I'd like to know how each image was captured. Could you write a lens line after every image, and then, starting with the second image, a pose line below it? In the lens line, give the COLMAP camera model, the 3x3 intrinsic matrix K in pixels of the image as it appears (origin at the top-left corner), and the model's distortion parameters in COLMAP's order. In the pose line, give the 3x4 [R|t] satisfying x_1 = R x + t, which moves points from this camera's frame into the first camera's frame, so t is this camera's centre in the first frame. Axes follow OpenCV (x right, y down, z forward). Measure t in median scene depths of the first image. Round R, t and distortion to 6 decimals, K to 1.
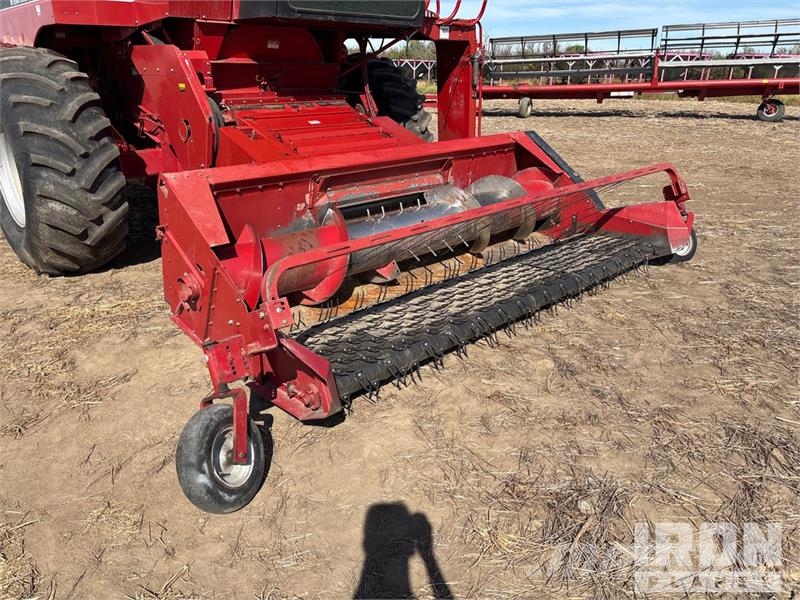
lens RADIAL K [[603.4, 0, 399.4], [0, 603.4, 302.6], [0, 0, 1]] dist [0.048304, -0.052901]
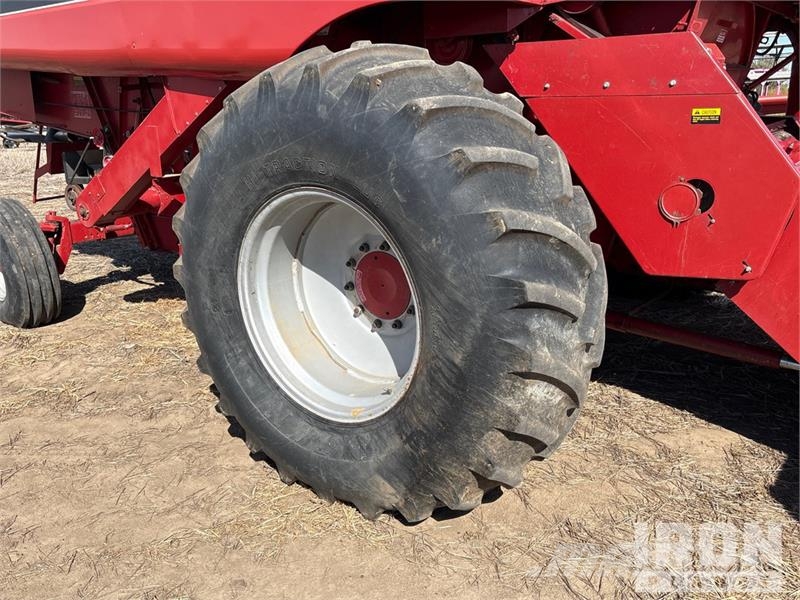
lens RADIAL K [[681.2, 0, 402.5], [0, 681.2, 299.1], [0, 0, 1]] dist [0.041703, 0.000685]
pose [[0.983287, -0.074896, 0.165941, -0.648603], [0.088246, 0.993303, -0.074583, -0.172945], [-0.159244, 0.087981, 0.983311, 0.467063]]
